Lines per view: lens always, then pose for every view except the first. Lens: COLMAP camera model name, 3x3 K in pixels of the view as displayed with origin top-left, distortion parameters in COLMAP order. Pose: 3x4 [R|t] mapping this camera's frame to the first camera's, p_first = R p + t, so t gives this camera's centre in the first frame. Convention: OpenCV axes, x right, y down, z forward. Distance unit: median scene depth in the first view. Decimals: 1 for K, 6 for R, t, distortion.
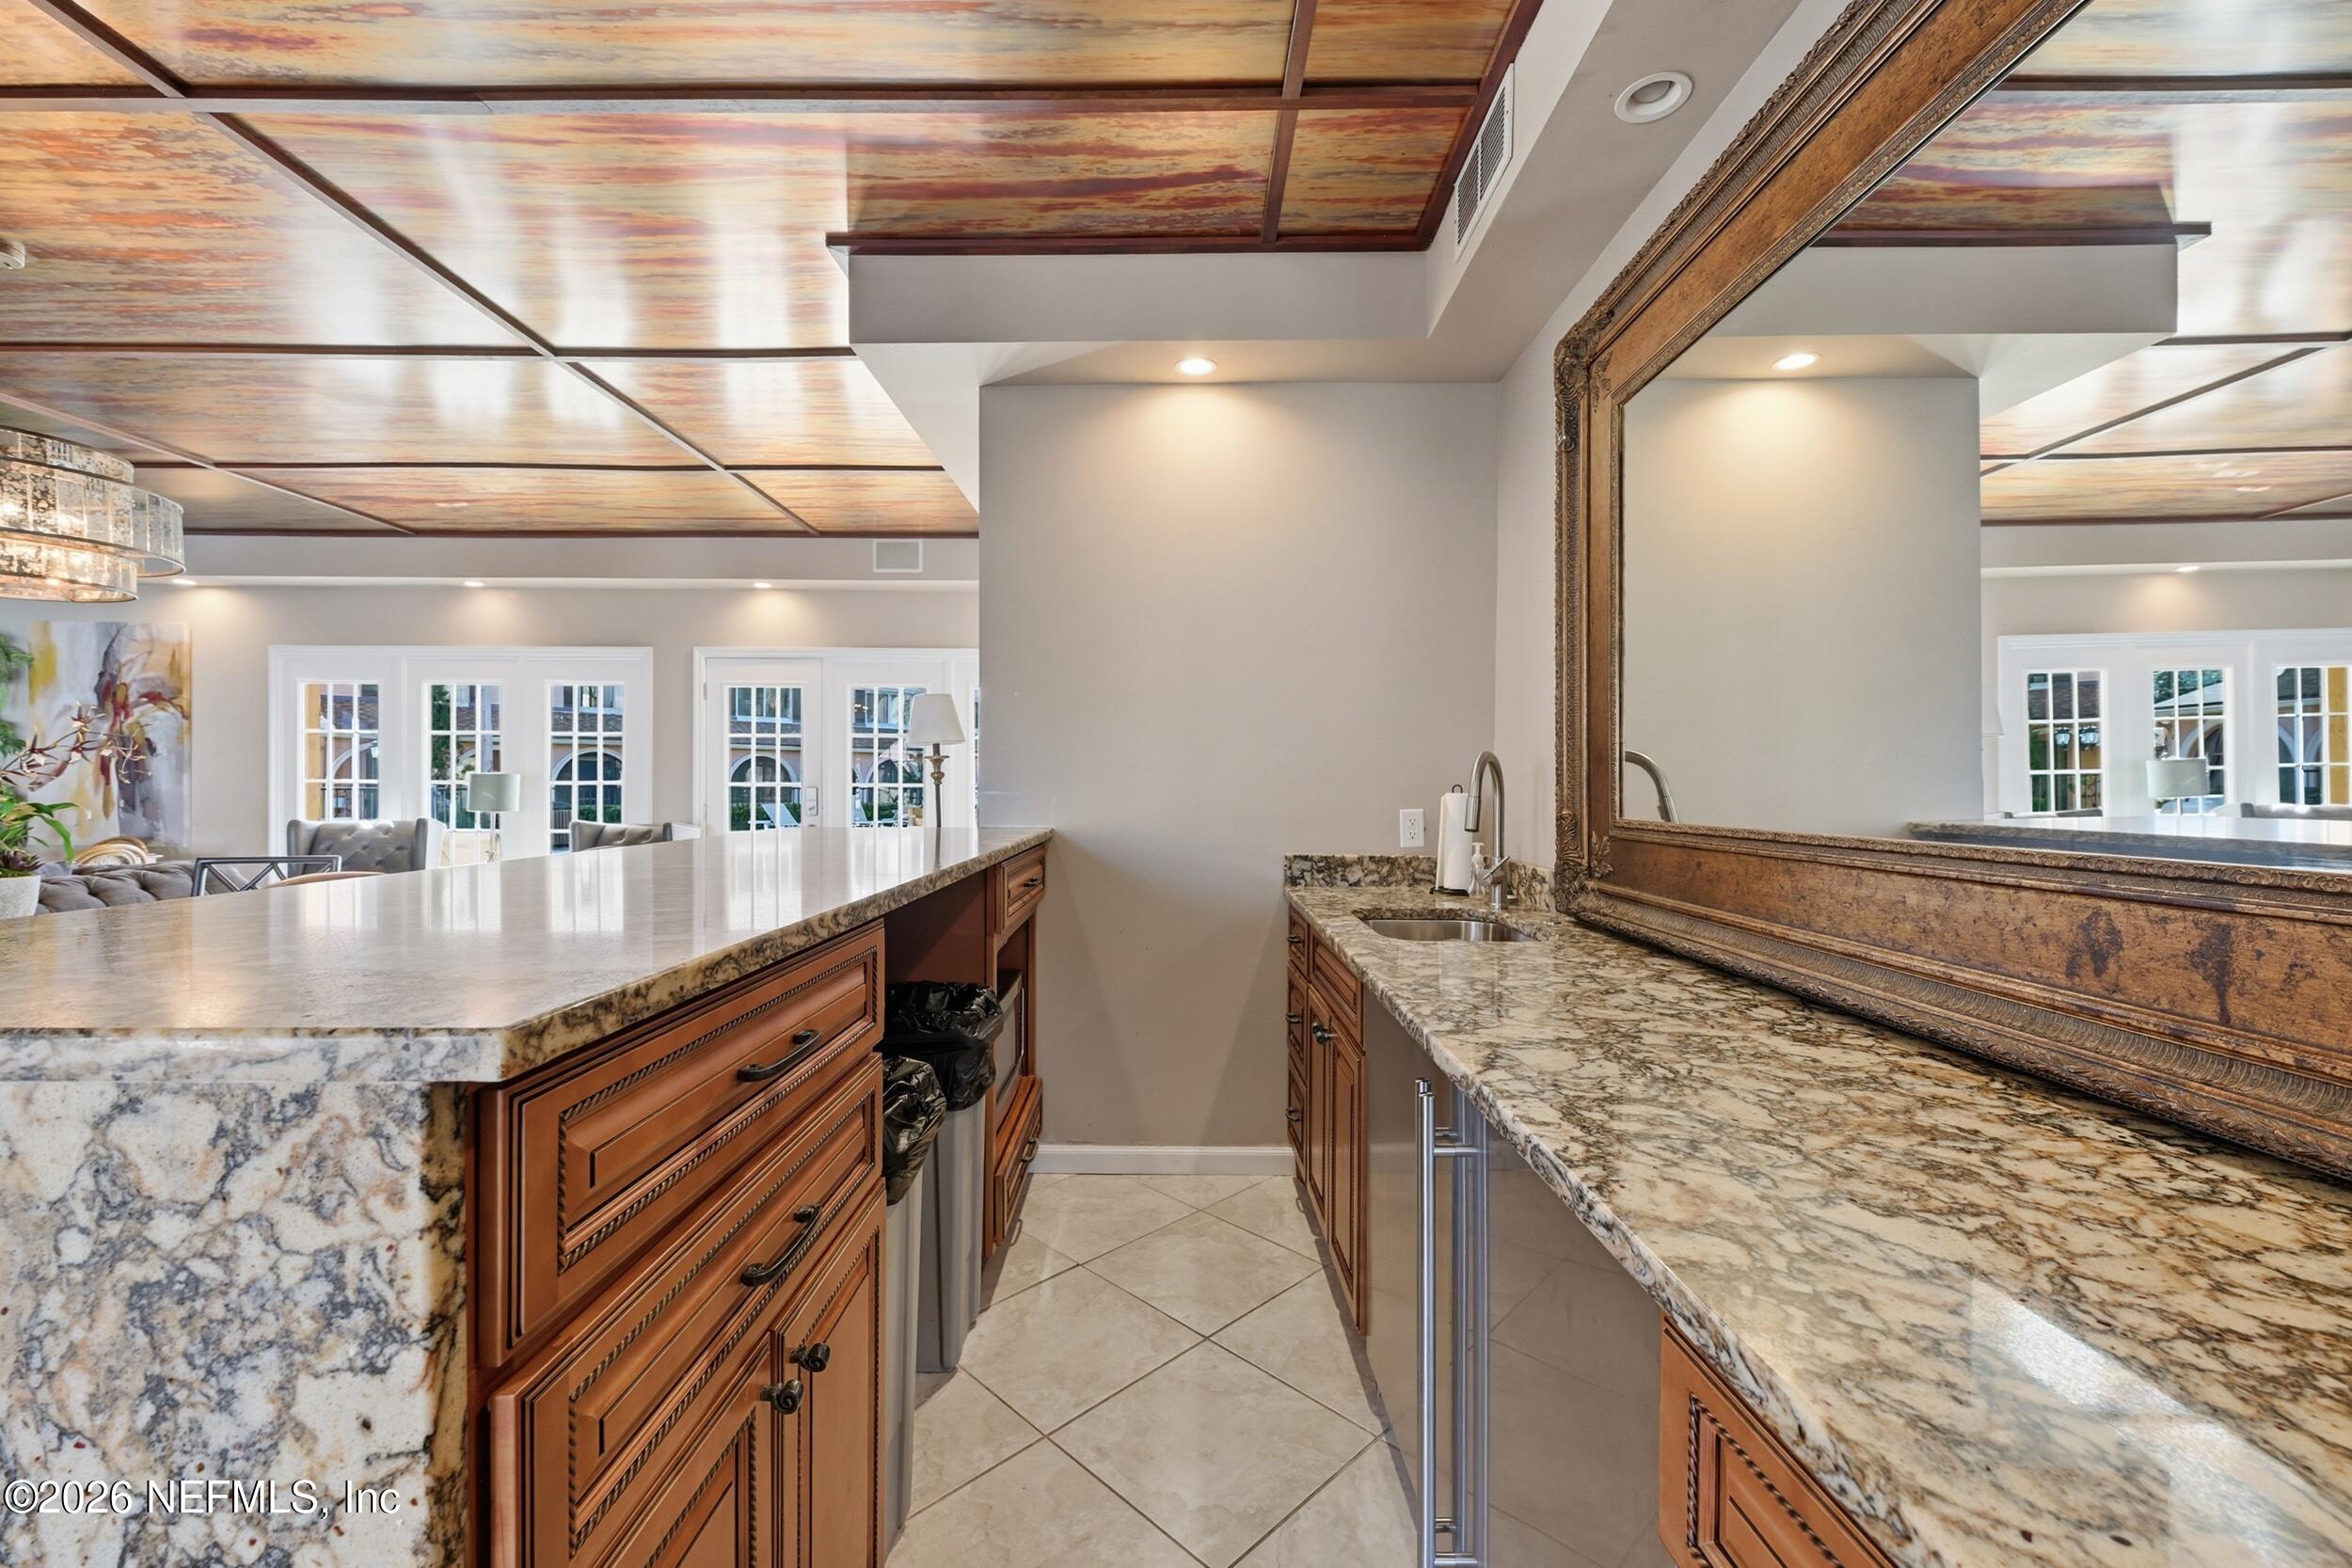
lens RADIAL K [[953.7, 0, 1177.3], [0, 953.7, 788.5], [0, 0, 1]] dist [-0.004676, 0.000787]
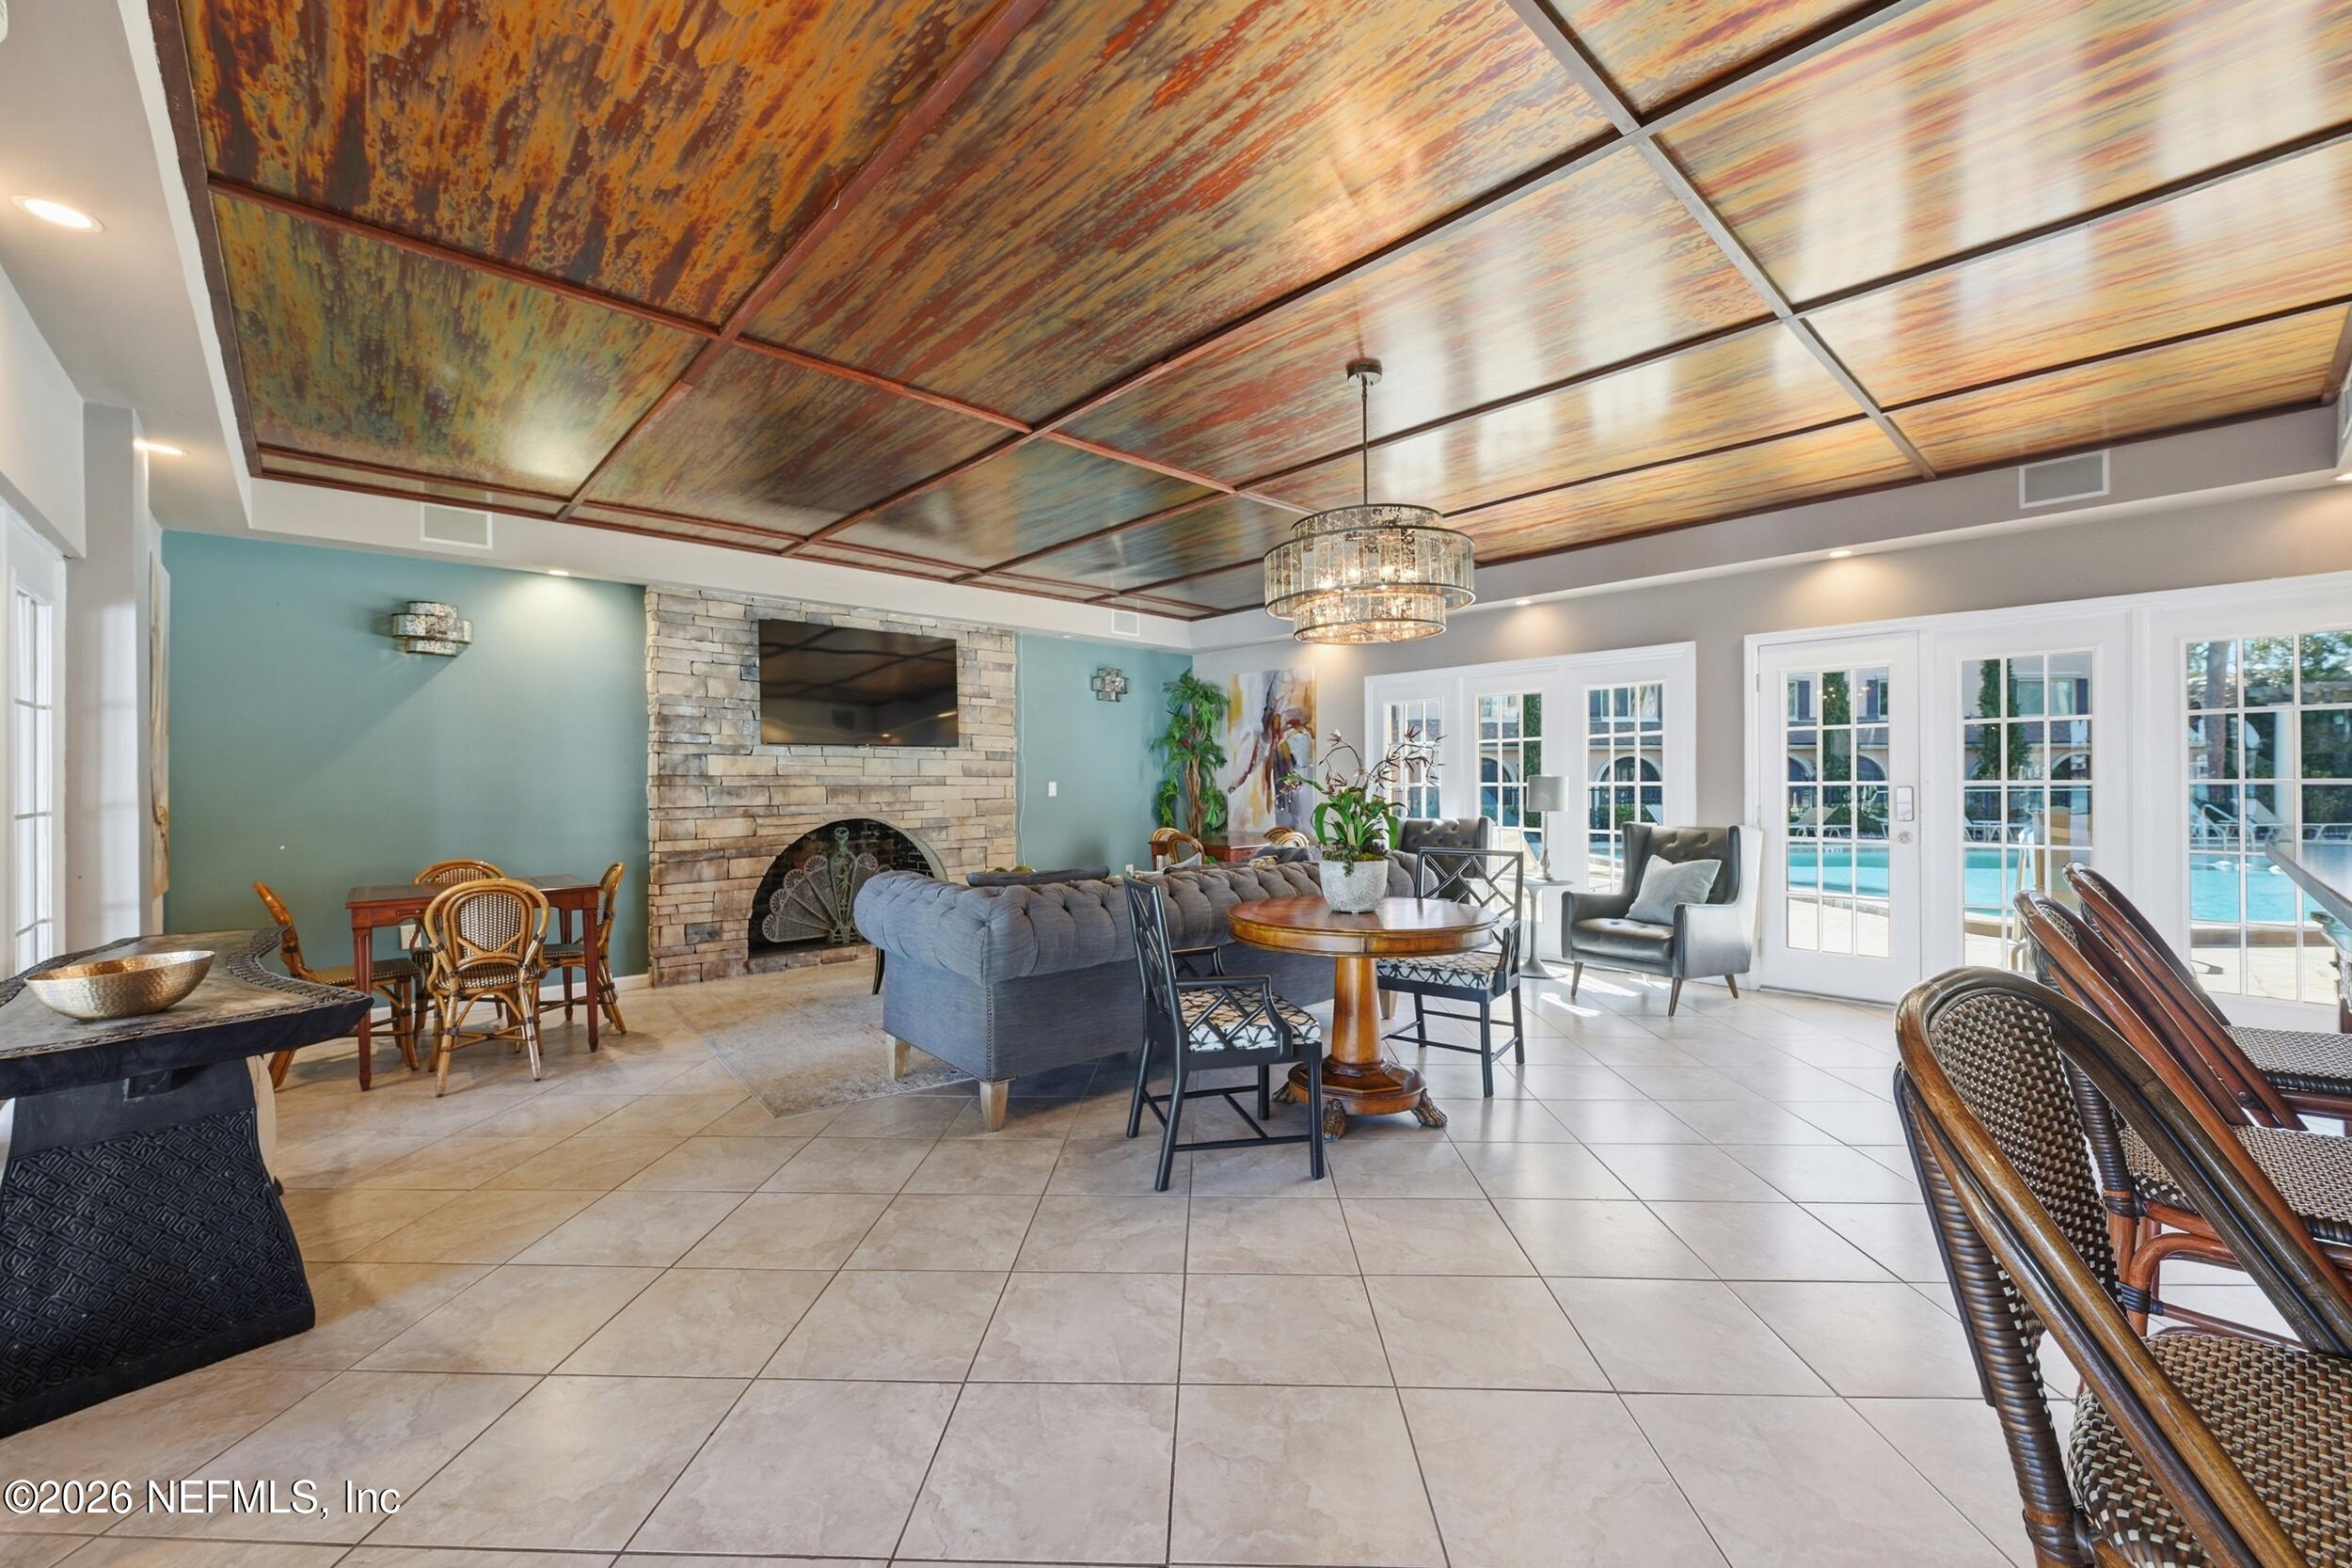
lens RADIAL K [[953.7, 0, 1173.5], [0, 953.7, 785.6], [0, 0, 1]] dist [-0.004676, 0.000787]
pose [[0.666522, -0.008341, -0.745439, -0.187484], [0.005686, 0.999965, -0.006105, -0.000670], [0.745464, -0.000169, 0.666546, -0.026393]]
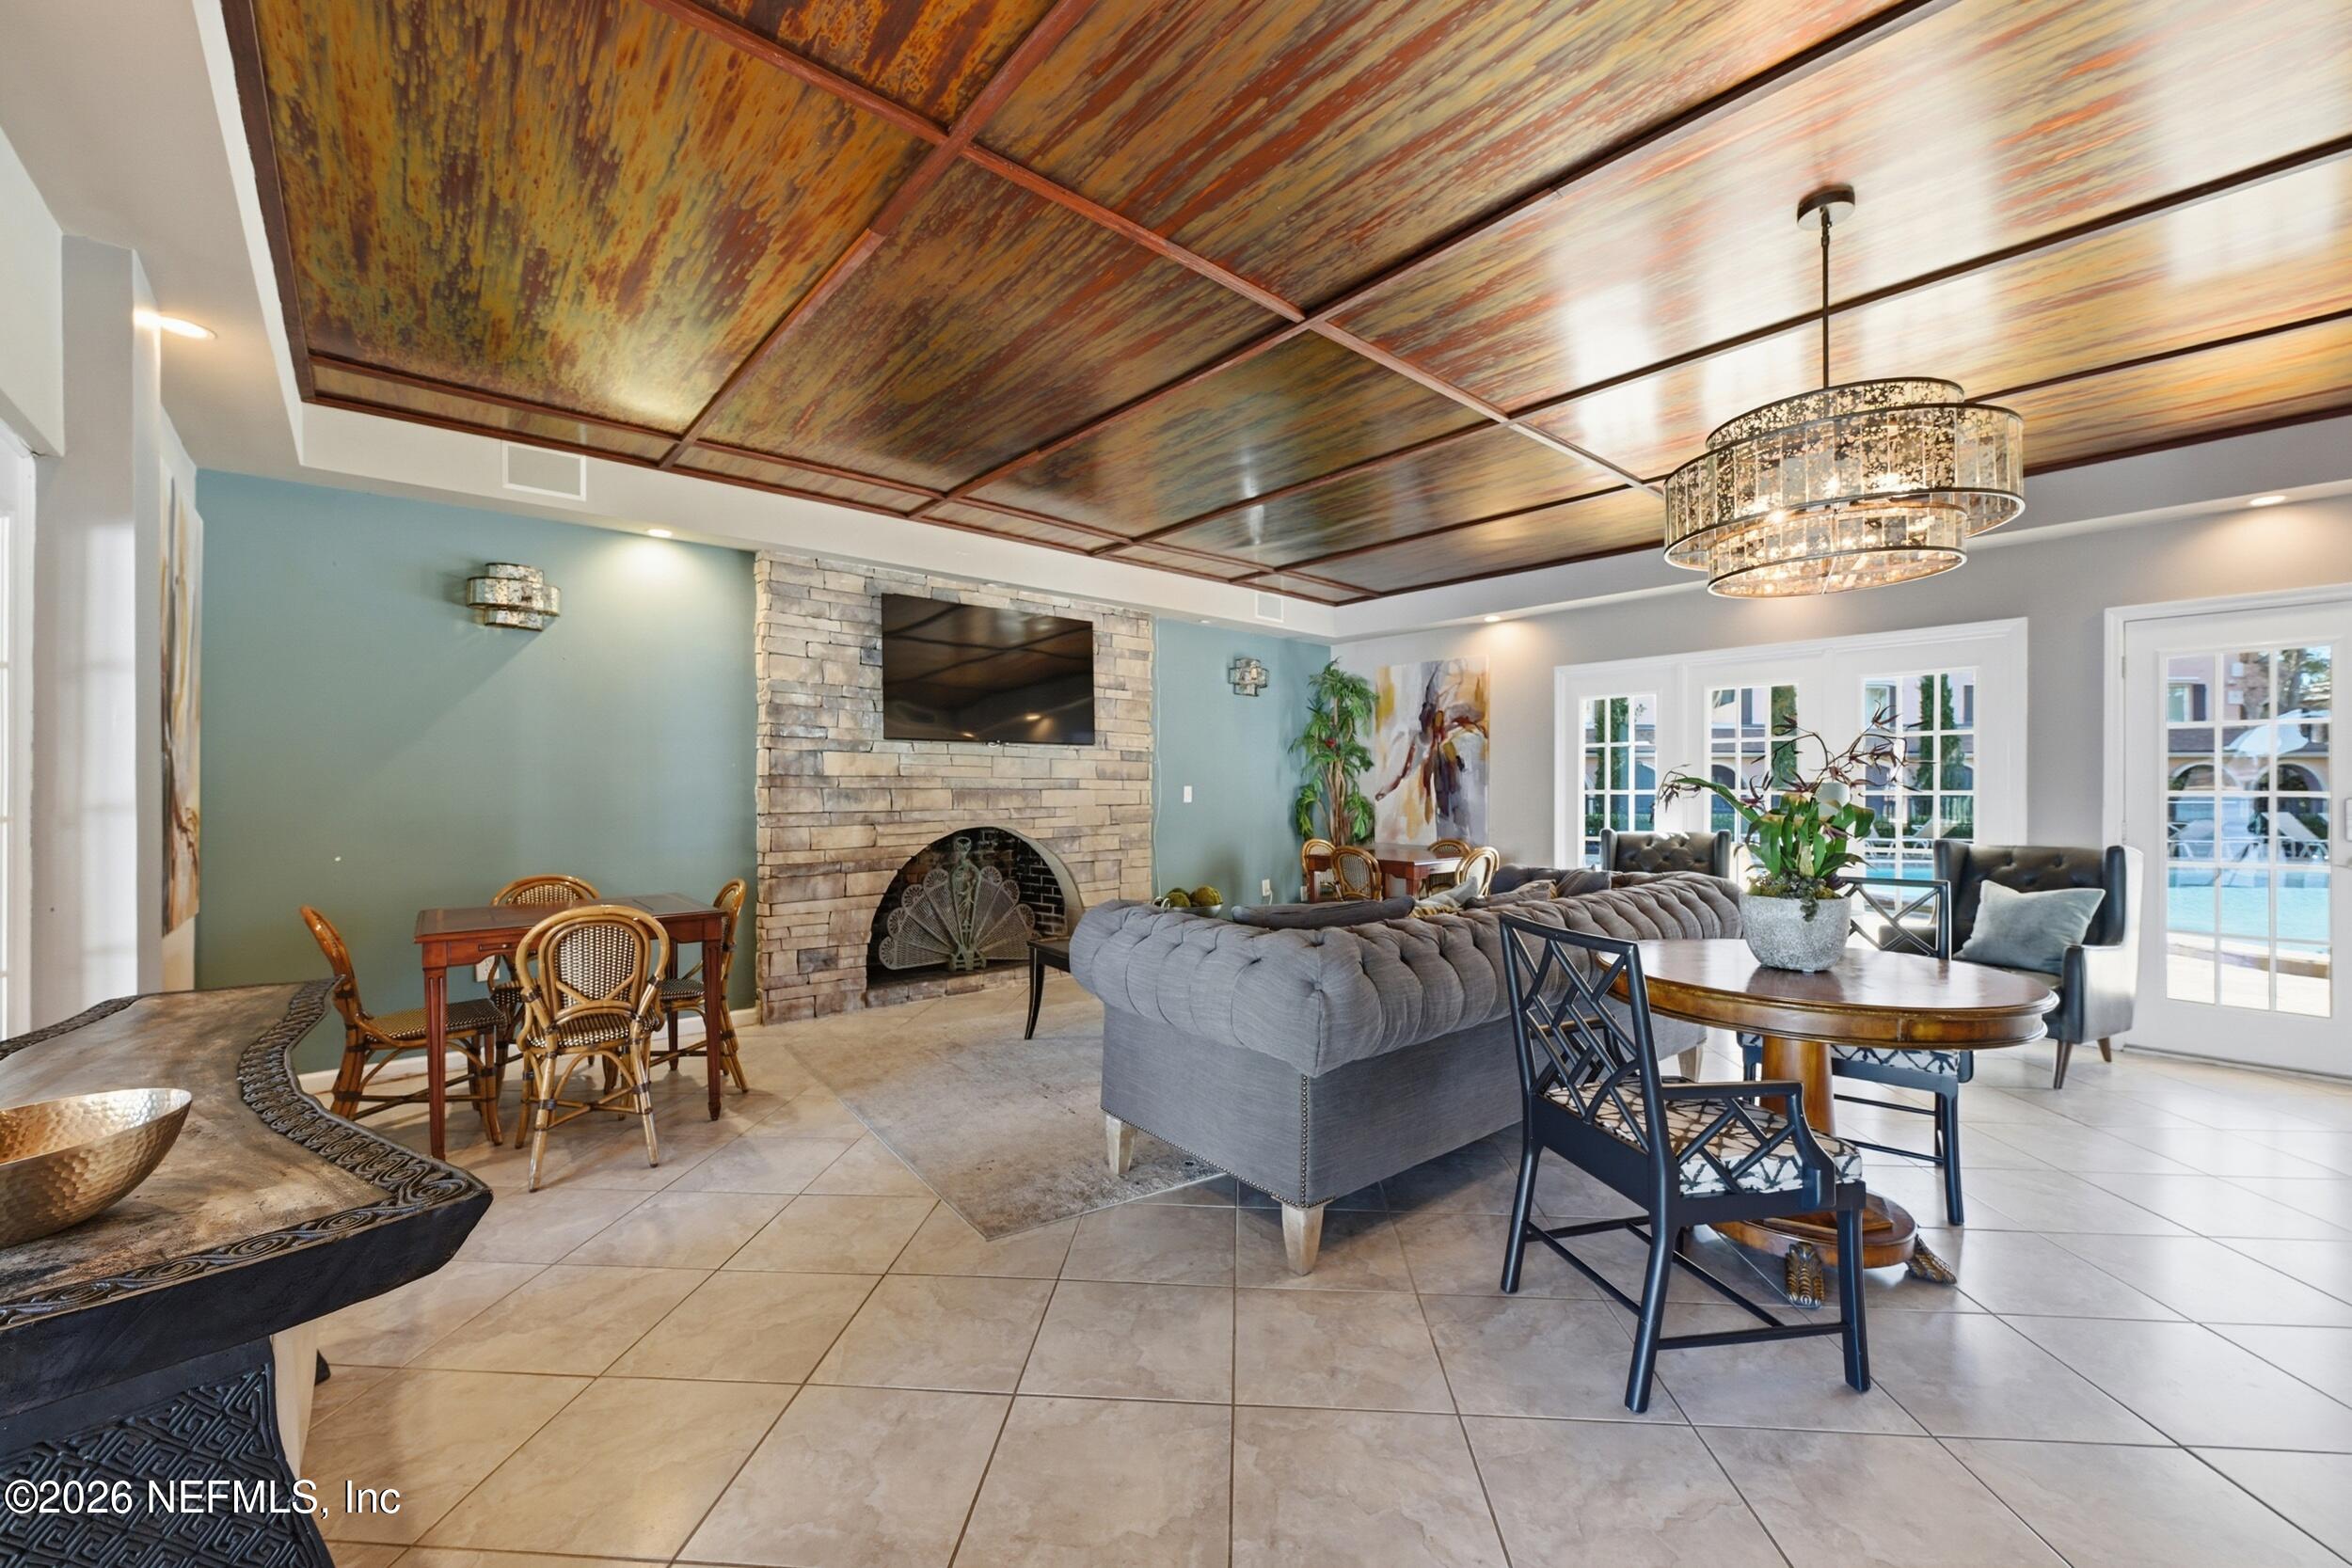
lens RADIAL K [[953.7, 0, 1176.4], [0, 953.7, 792.0], [0, 0, 1]] dist [-0.004676, 0.000787]
pose [[0.640290, -0.004106, -0.768122, -0.397279], [-0.000894, 0.999981, -0.006091, -0.000573], [0.768133, 0.004586, 0.640274, -0.028054]]
